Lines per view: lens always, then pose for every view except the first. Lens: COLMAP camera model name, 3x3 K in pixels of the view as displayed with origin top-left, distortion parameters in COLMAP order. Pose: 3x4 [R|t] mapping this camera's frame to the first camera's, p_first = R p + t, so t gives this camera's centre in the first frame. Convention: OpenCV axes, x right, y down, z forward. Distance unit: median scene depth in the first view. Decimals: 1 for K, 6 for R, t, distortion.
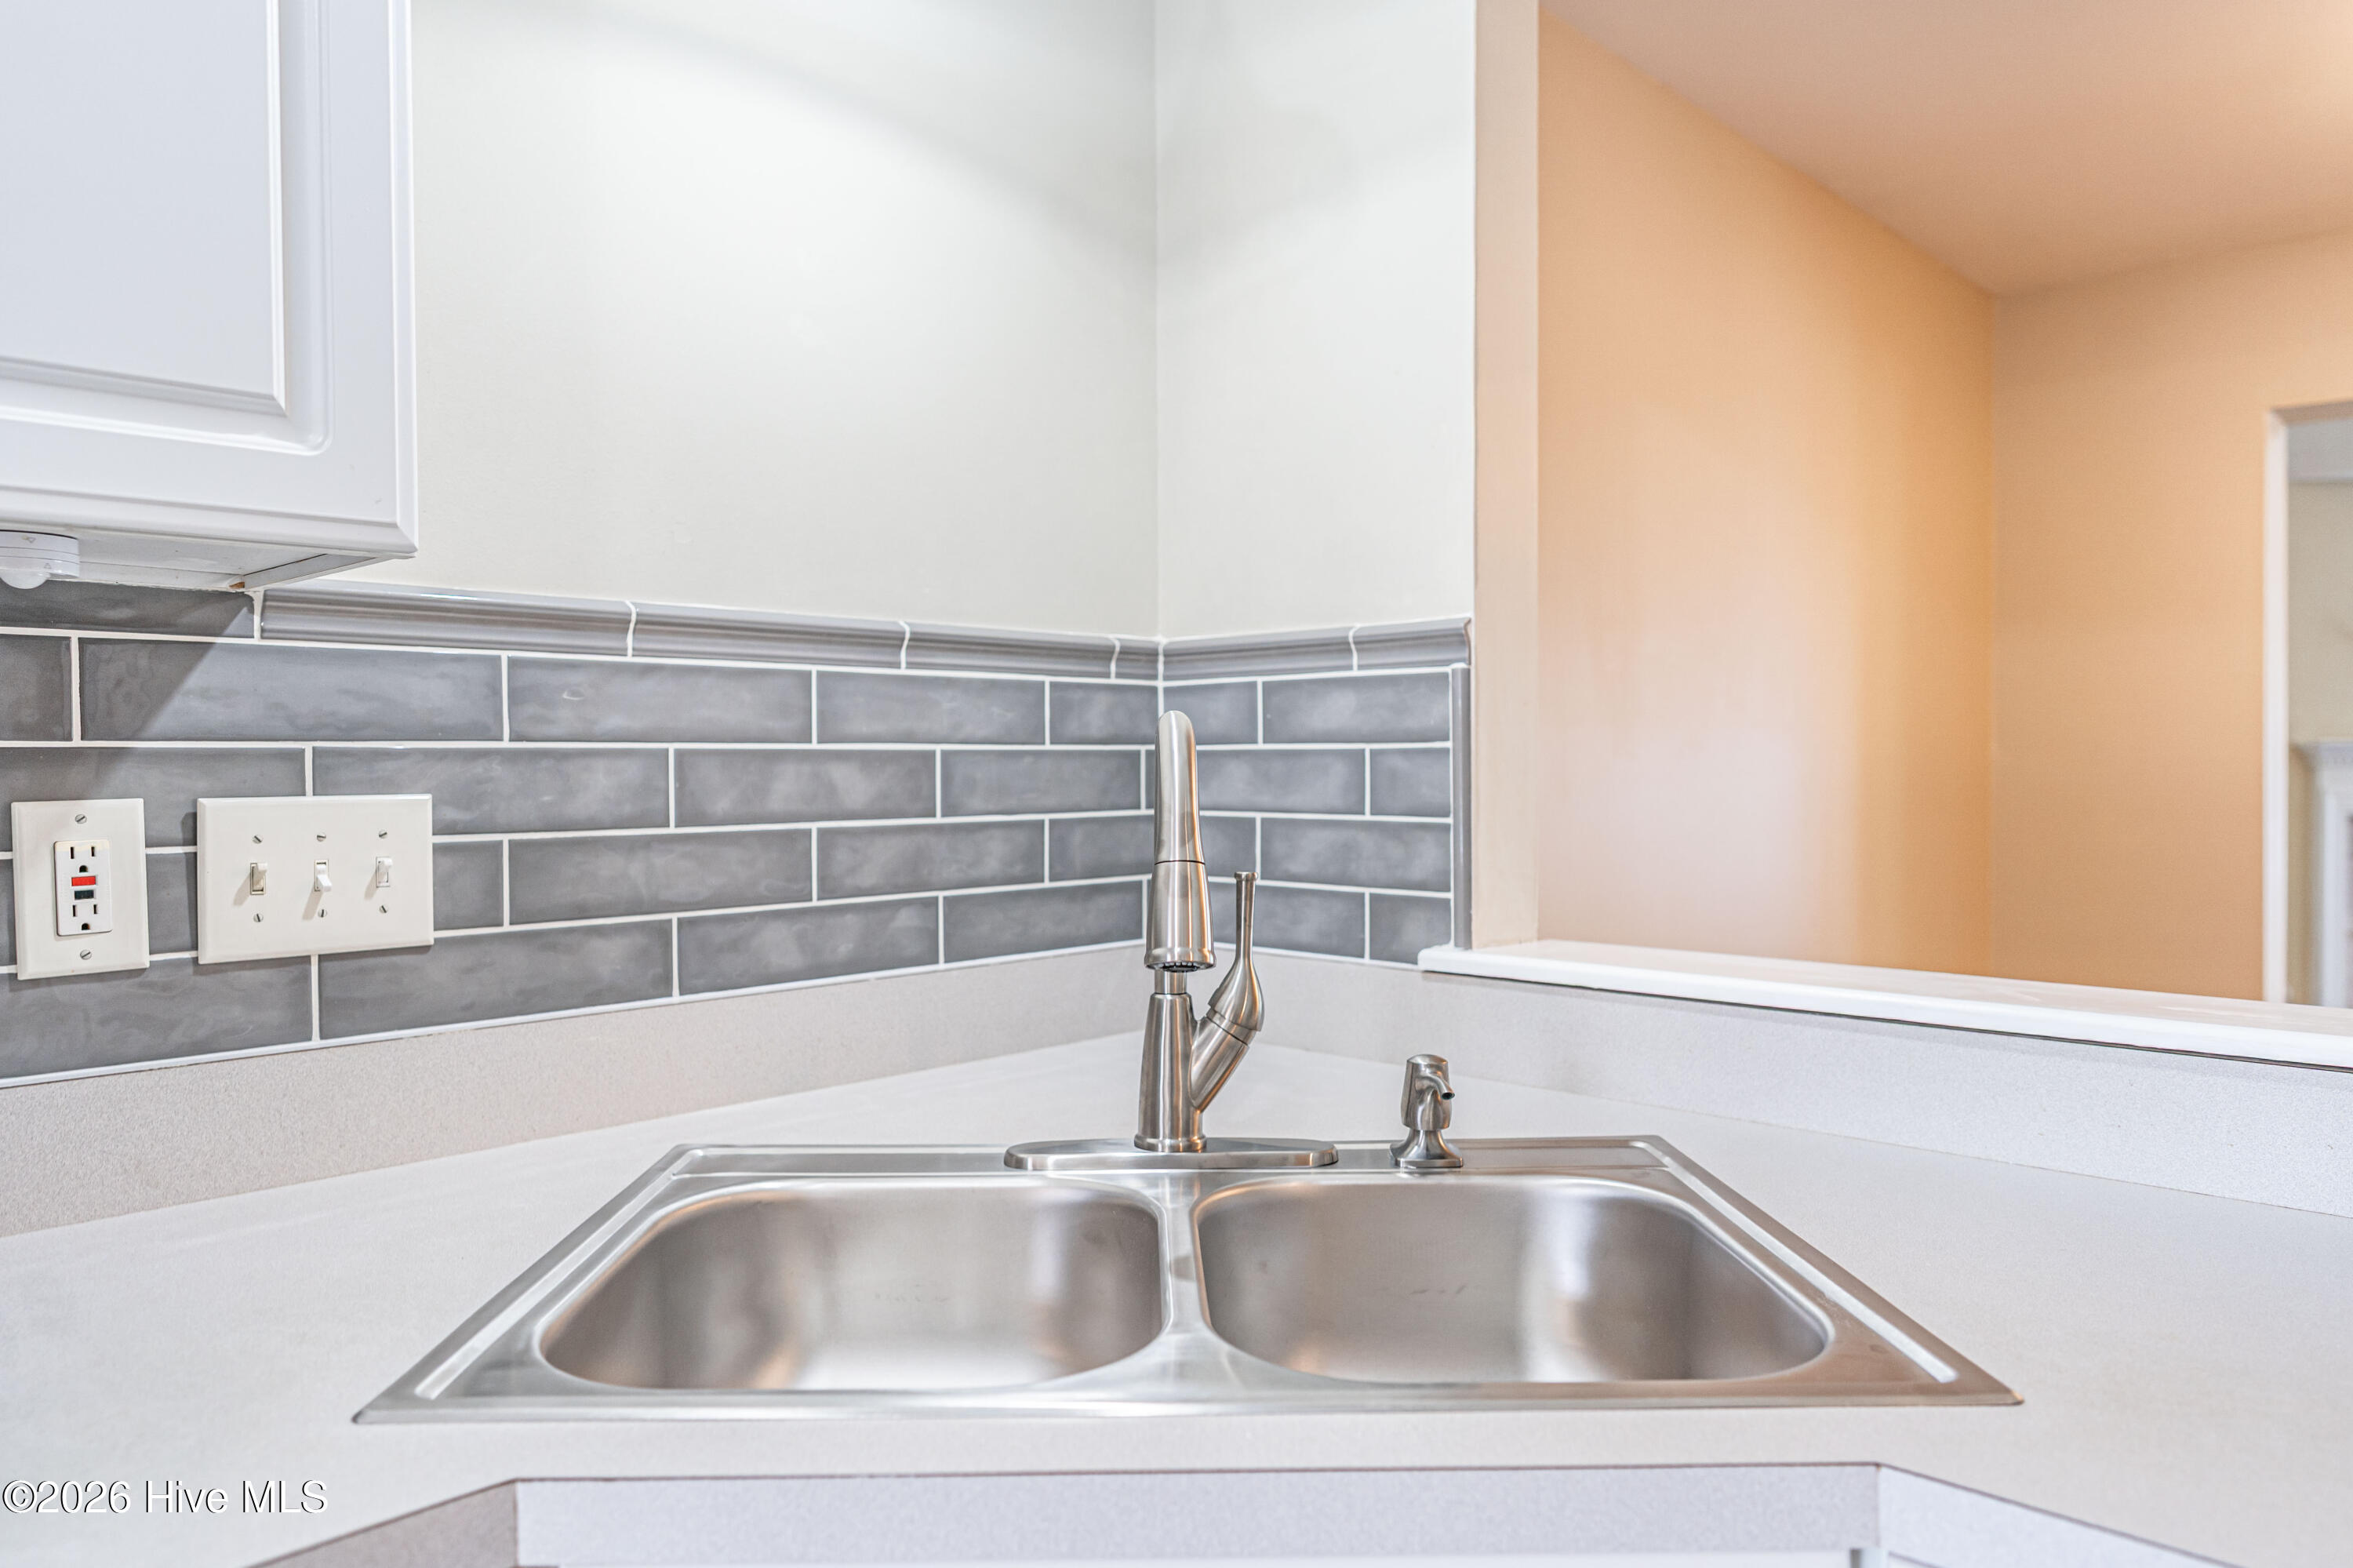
lens RADIAL K [[1590.7, 0, 1182.0], [0, 1590.7, 790.5], [0, 0, 1]] dist [-0.005588, 0.005199]
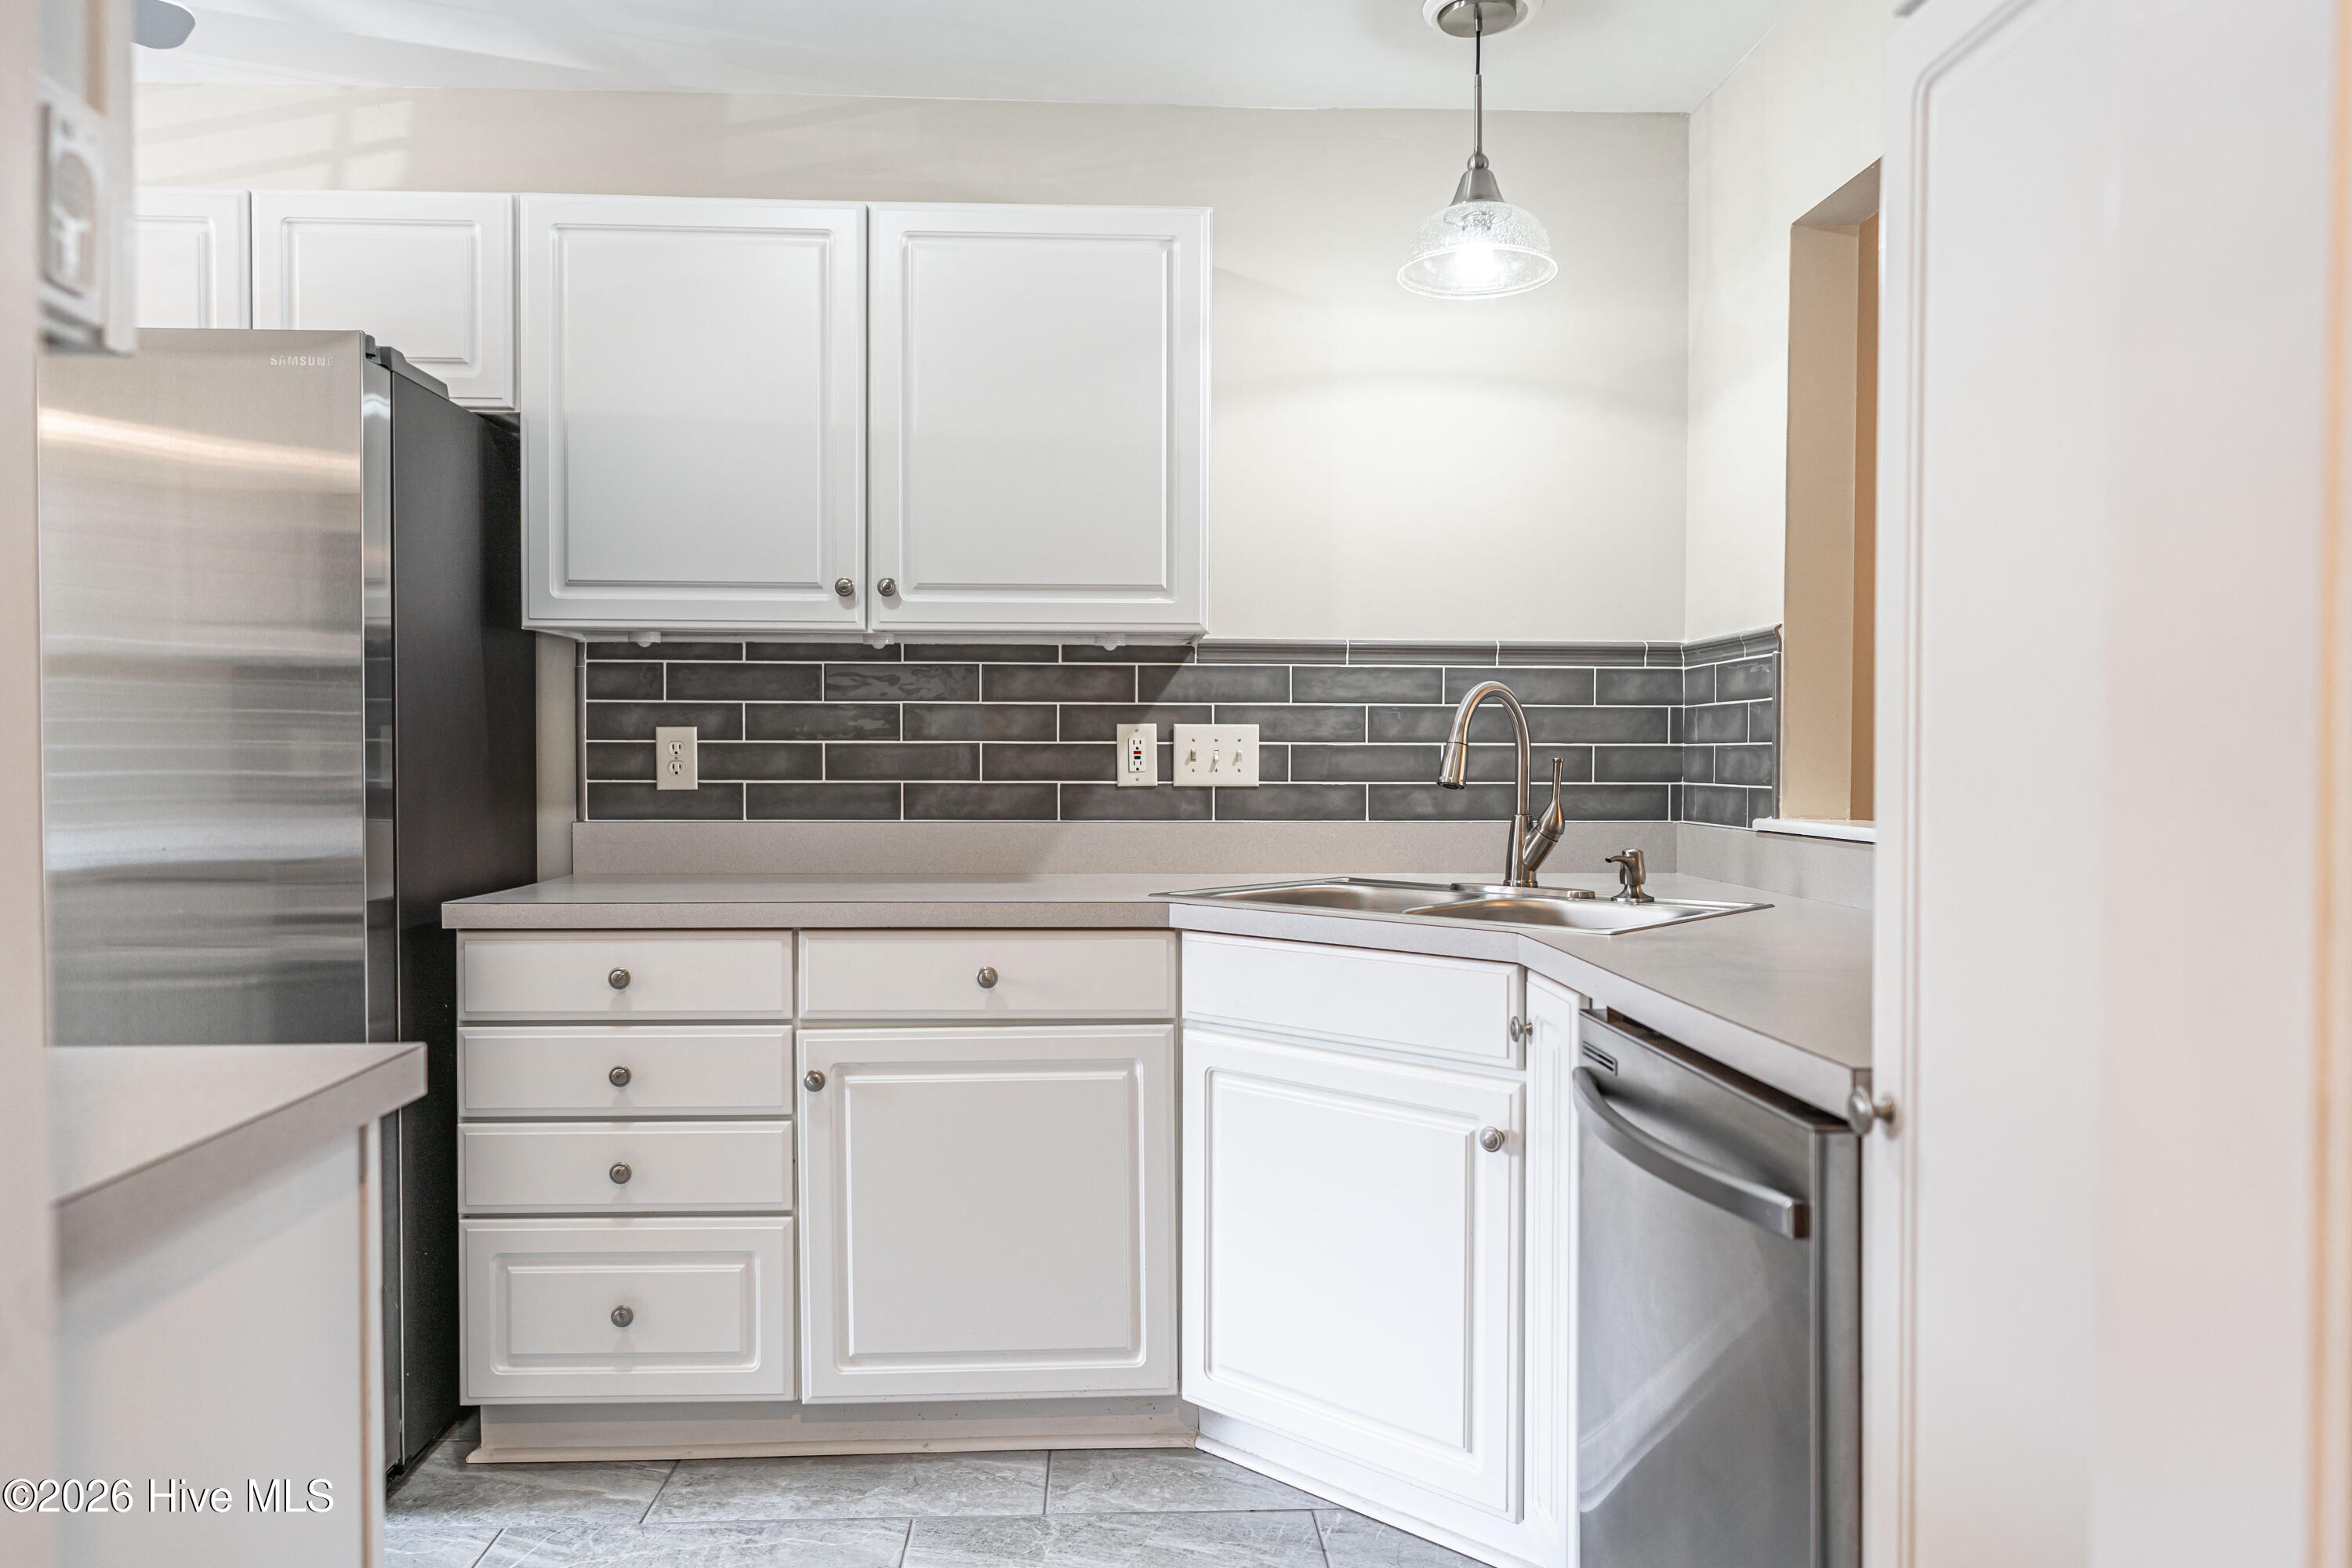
lens RADIAL K [[1590.0, 0, 1173.6], [0, 1590.0, 777.5], [0, 0, 1]] dist [-0.005588, 0.005199]
pose [[0.725465, 0.015811, -0.688077, 1.046671], [-0.019544, 0.999806, 0.002368, 0.075840], [0.687981, 0.011730, 0.725634, -0.804935]]
